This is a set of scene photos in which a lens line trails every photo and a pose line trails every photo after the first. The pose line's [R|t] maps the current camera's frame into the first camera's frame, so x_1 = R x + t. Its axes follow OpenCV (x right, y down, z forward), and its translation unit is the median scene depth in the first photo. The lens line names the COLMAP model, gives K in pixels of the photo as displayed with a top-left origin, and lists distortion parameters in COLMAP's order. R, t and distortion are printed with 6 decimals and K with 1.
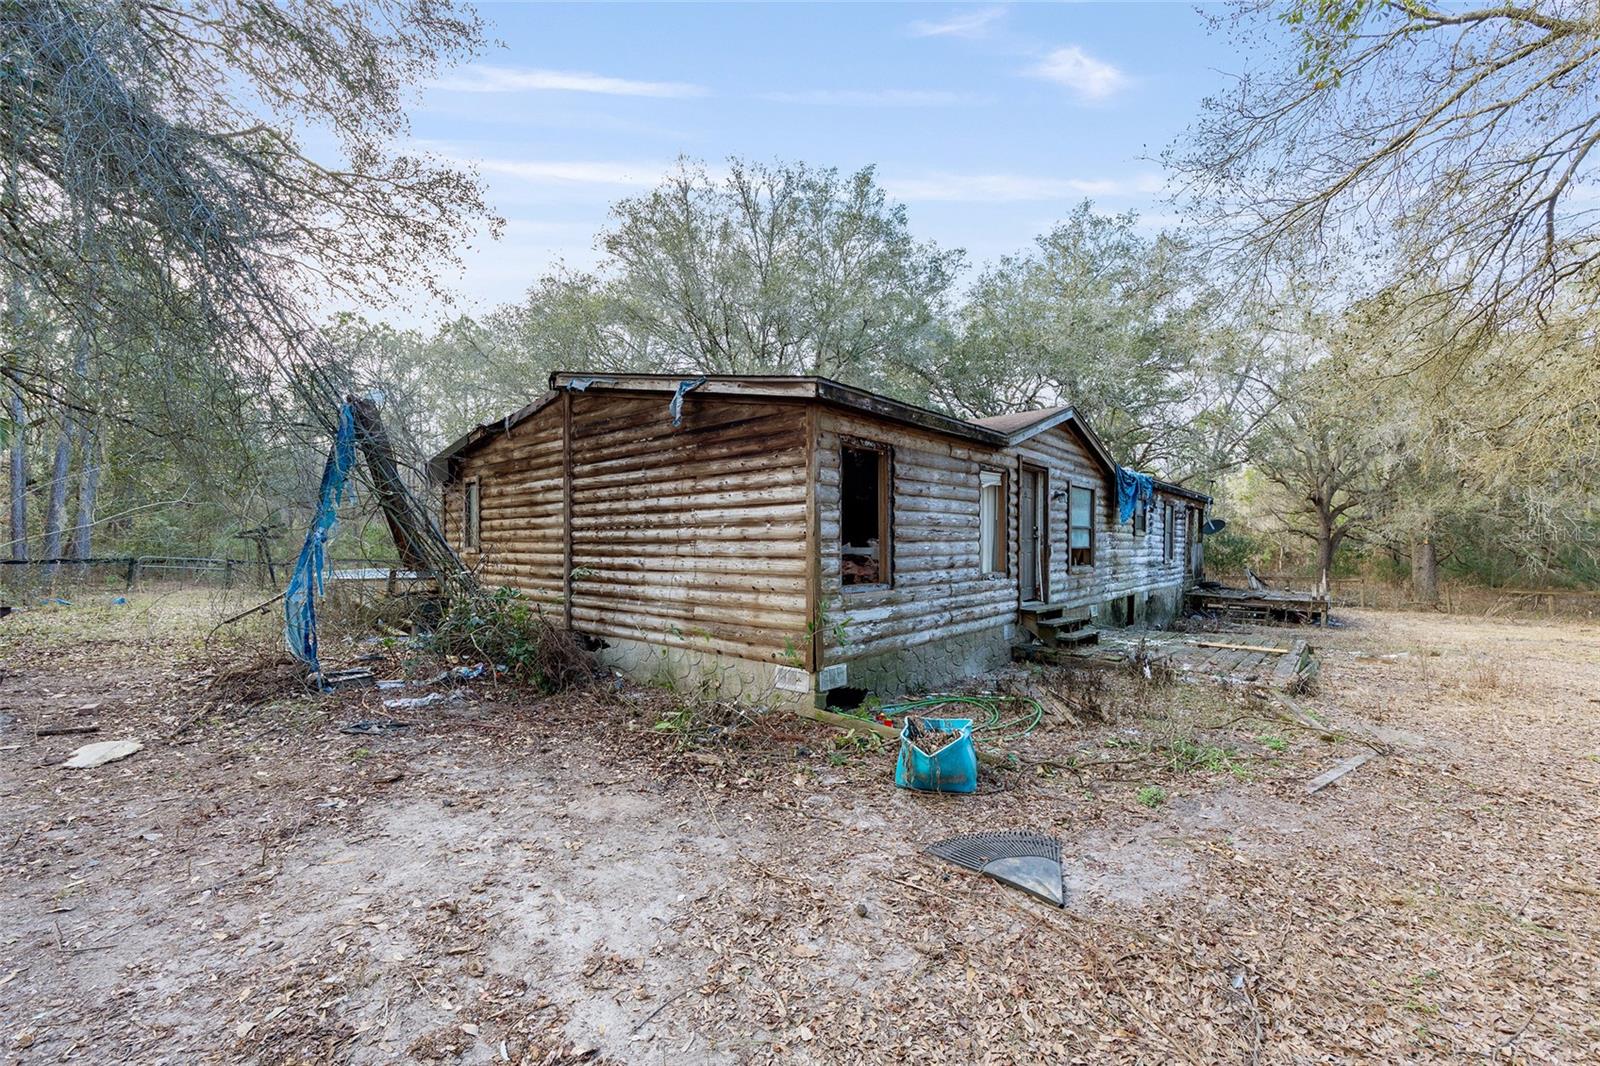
lens RADIAL K [[635.8, 0, 803.2], [0, 635.8, 546.0], [0, 0, 1]] dist [-0.002602, -0.000008]
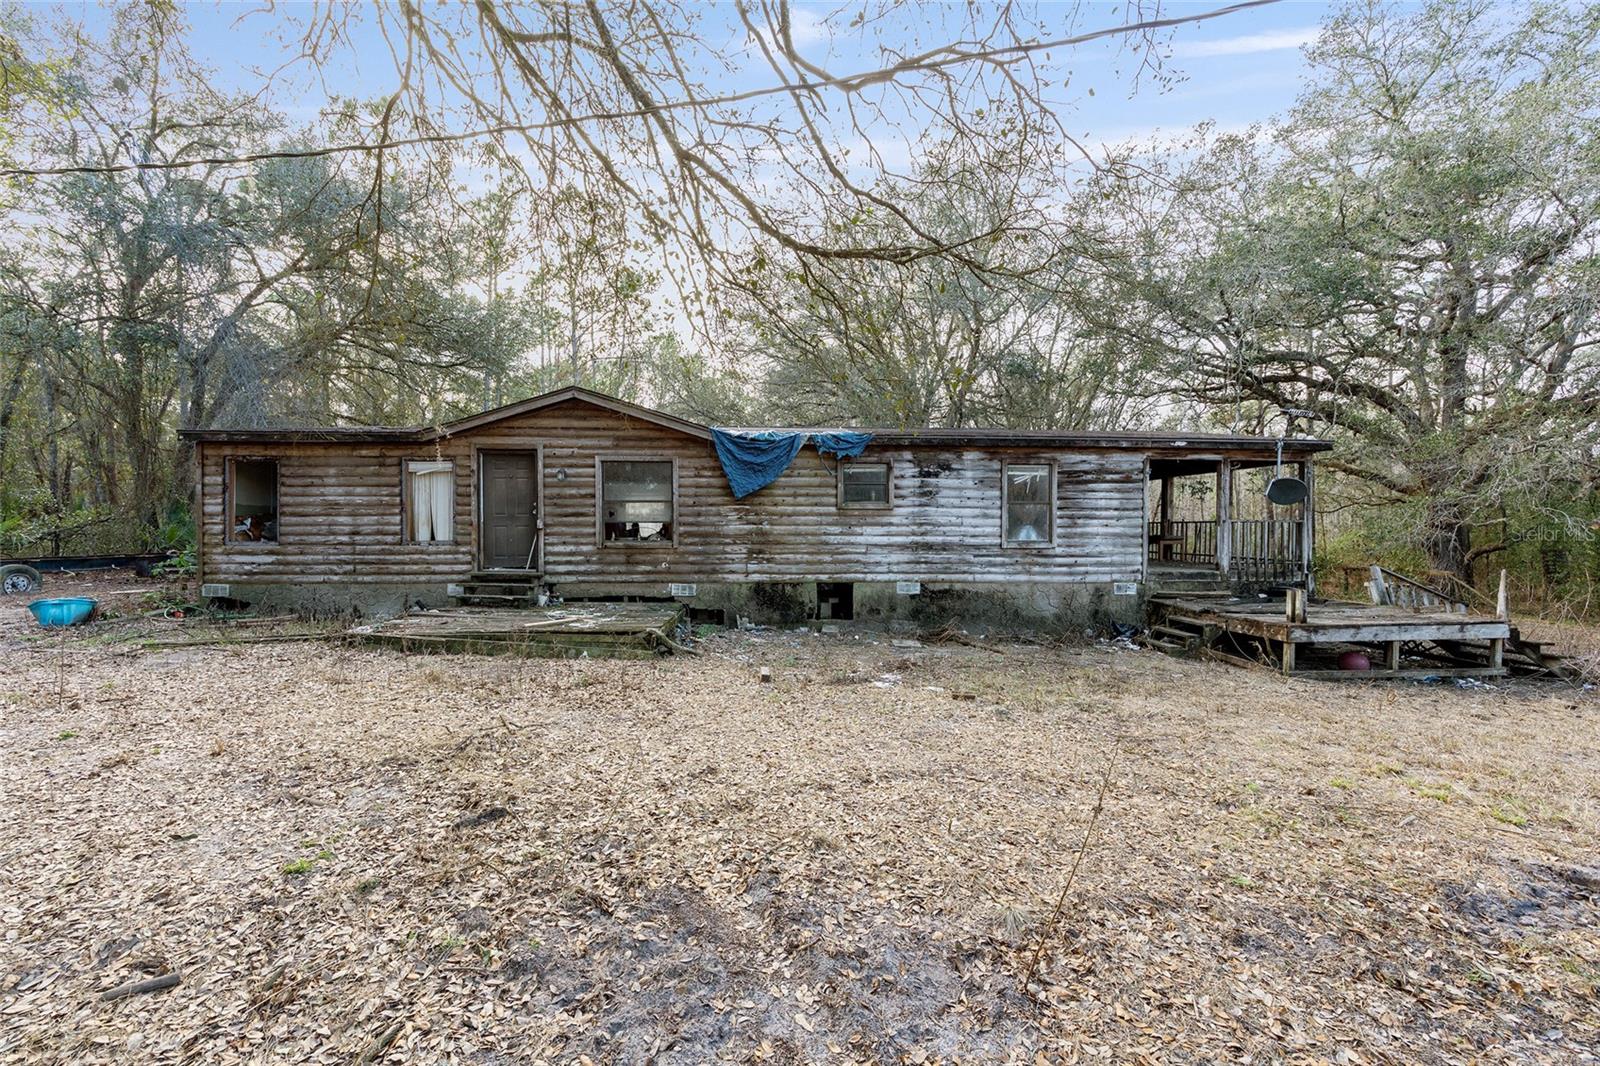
lens RADIAL K [[635.8, 0, 810.4], [0, 635.8, 563.0], [0, 0, 1]] dist [-0.002602, -0.000008]
pose [[0.681170, 0.011118, -0.732041, 2.041618], [-0.003727, 0.999924, 0.011719, 0.080721], [0.732116, -0.005254, 0.681159, 0.808318]]
